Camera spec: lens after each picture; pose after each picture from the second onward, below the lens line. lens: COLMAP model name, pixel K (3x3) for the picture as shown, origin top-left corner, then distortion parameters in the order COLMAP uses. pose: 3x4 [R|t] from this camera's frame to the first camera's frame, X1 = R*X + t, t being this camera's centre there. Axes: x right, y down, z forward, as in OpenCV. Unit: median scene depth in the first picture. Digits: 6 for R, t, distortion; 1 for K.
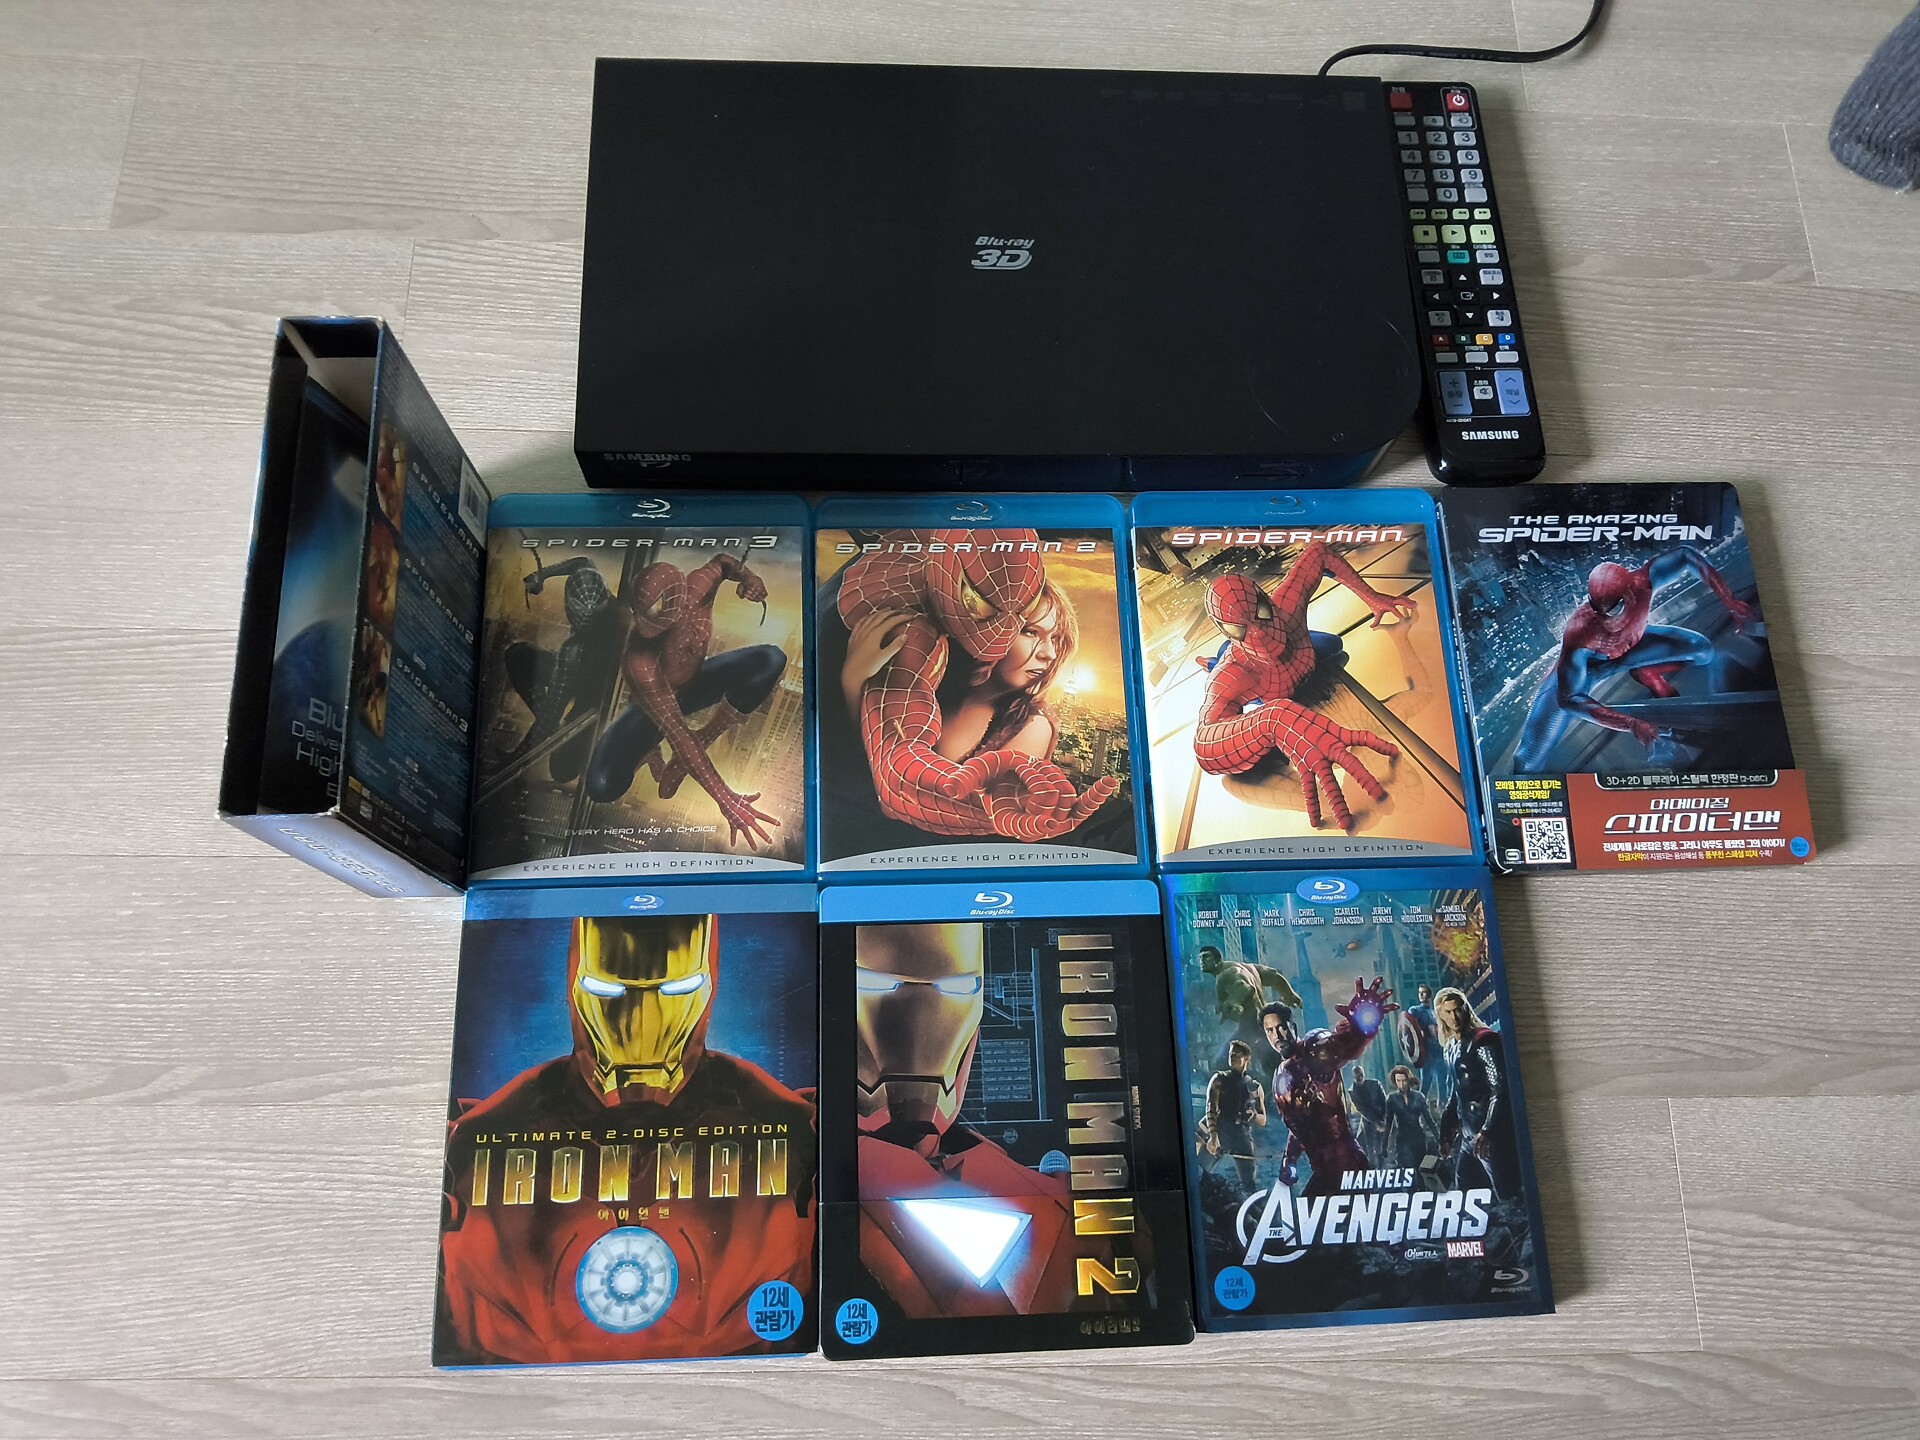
lens RADIAL K [[1496.5, 0, 957.0], [0, 1496.5, 709.8], [0, 0, 1]] dist [0.051145, -0.121009]
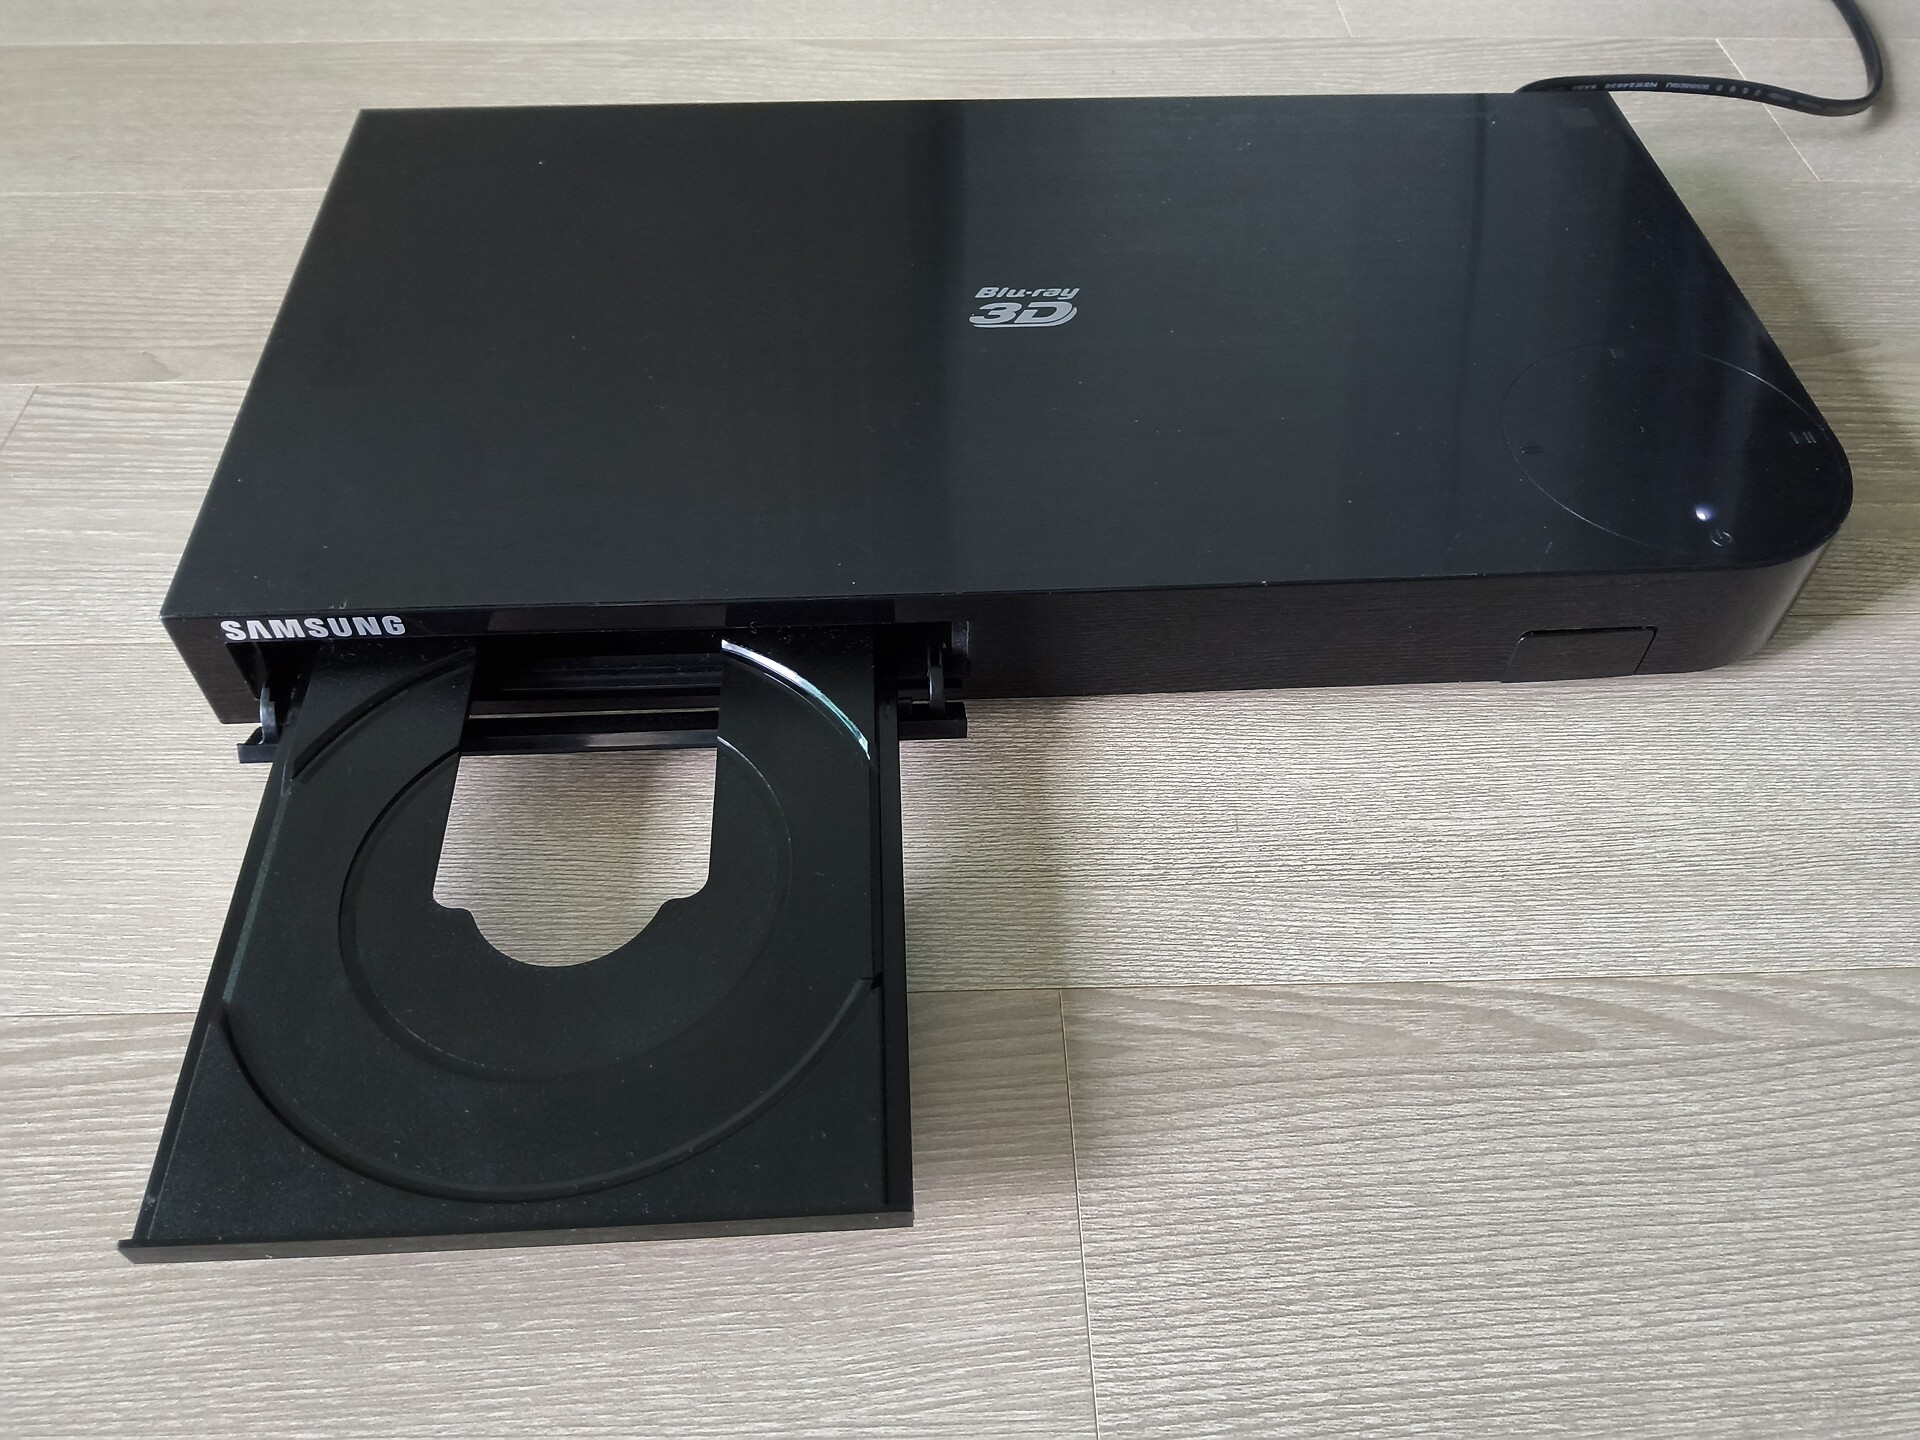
lens RADIAL K [[1477.1, 0, 968.9], [0, 1477.1, 713.3], [0, 0, 1]] dist [0.012842, -0.051442]
pose [[0.998440, -0.053507, -0.015931, 0.010768], [0.043740, 0.927053, -0.372369, 0.044137], [0.034693, 0.371092, 0.927948, 0.574912]]
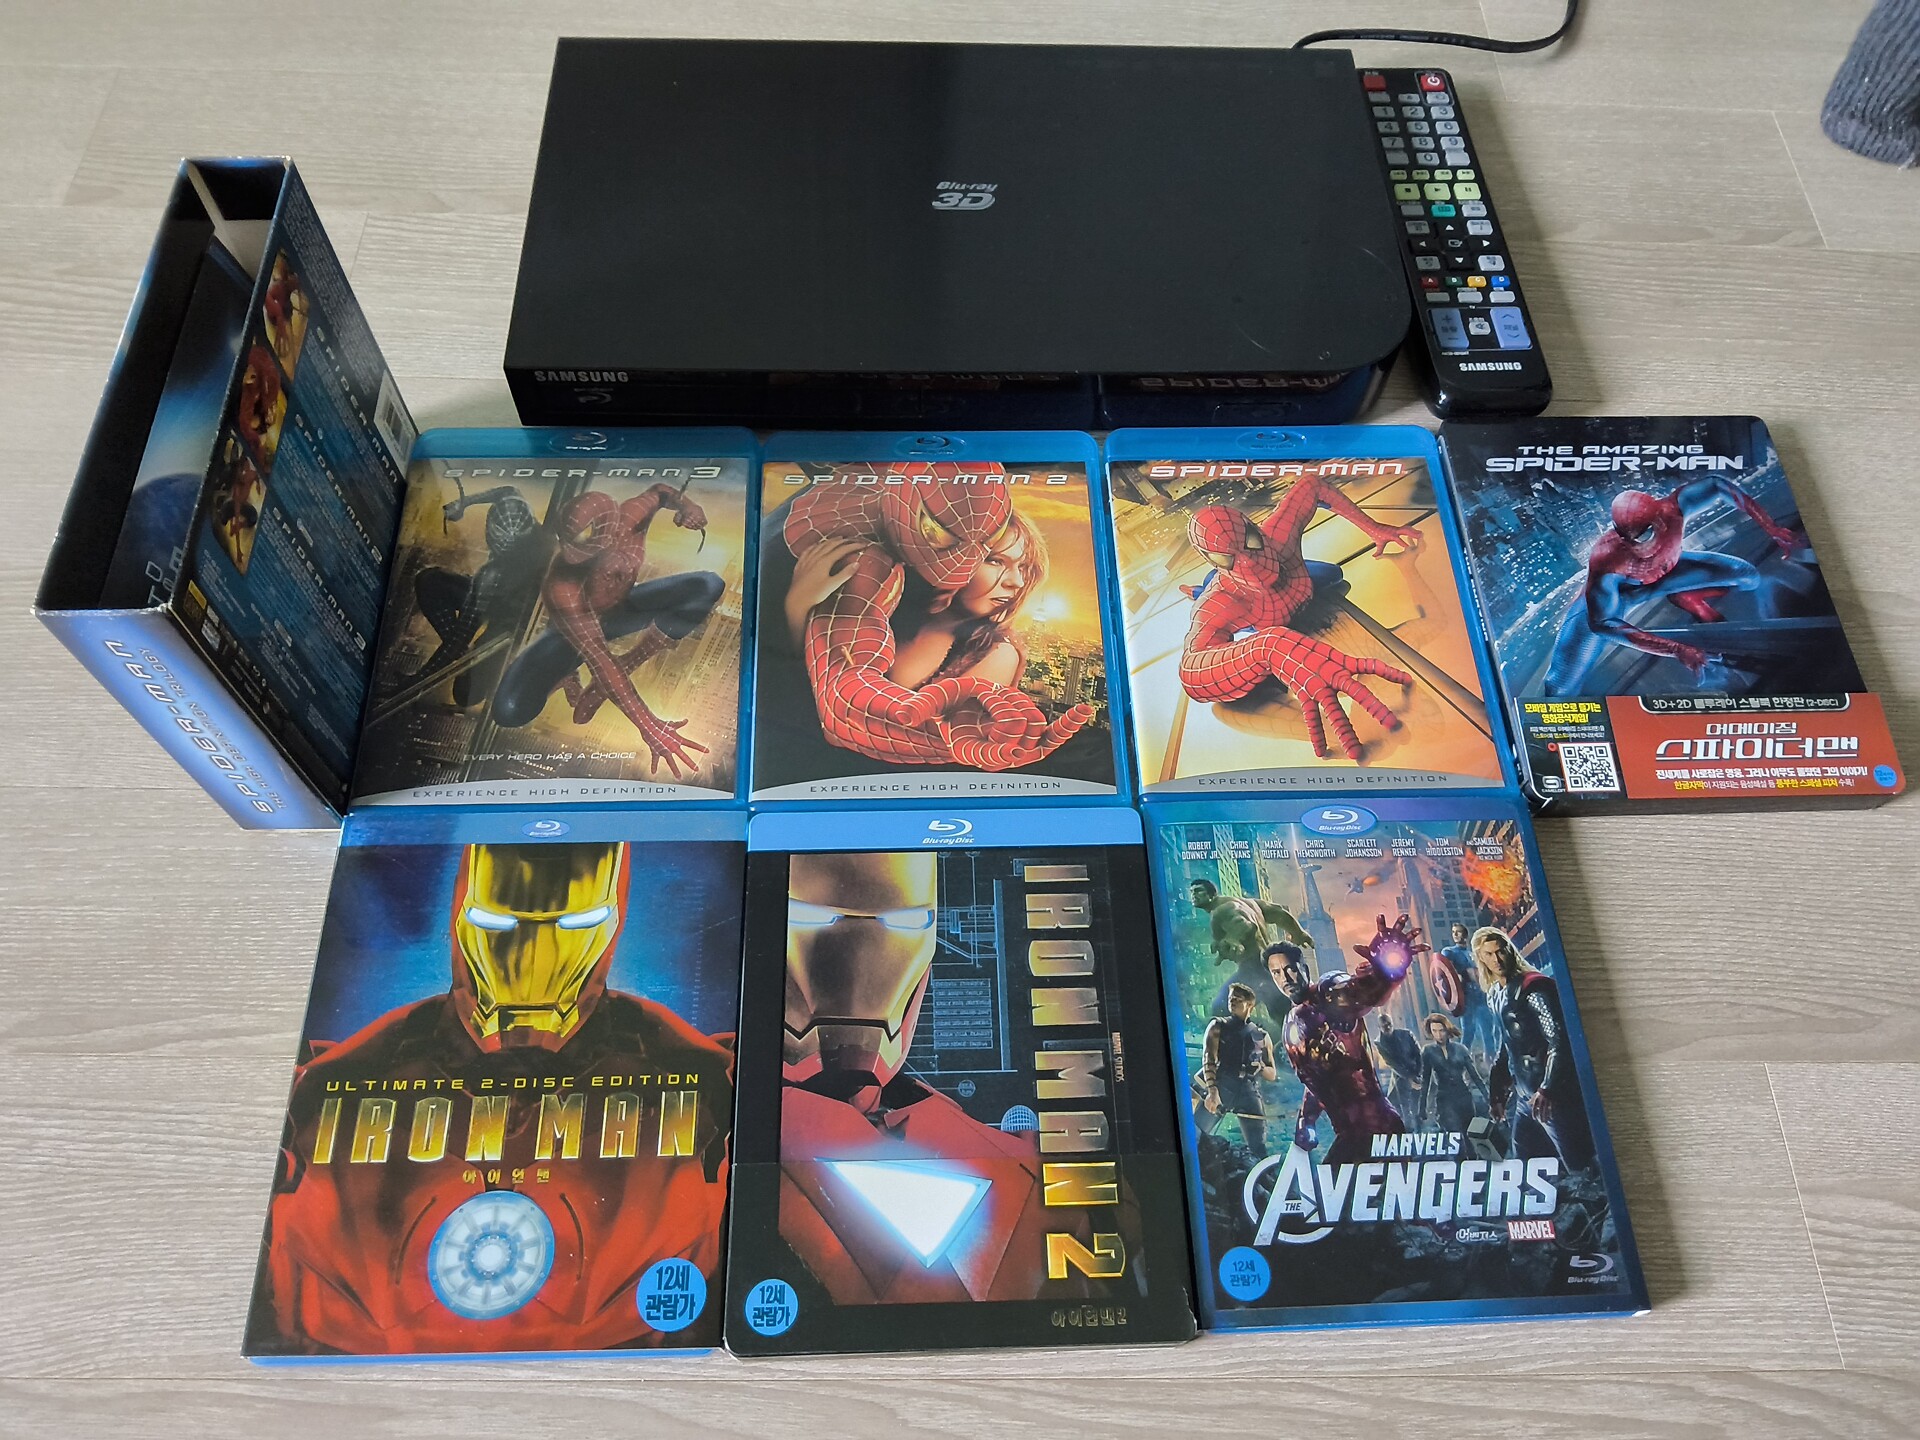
lens RADIAL K [[1473.2, 0, 959.1], [0, 1473.2, 720.4], [0, 0, 1]] dist [0.035435, -0.084728]
pose [[0.999560, -0.011711, -0.027253, 0.051589], [0.006030, 0.979801, -0.199884, 0.227249], [0.029044, 0.199631, 0.979441, 0.147568]]
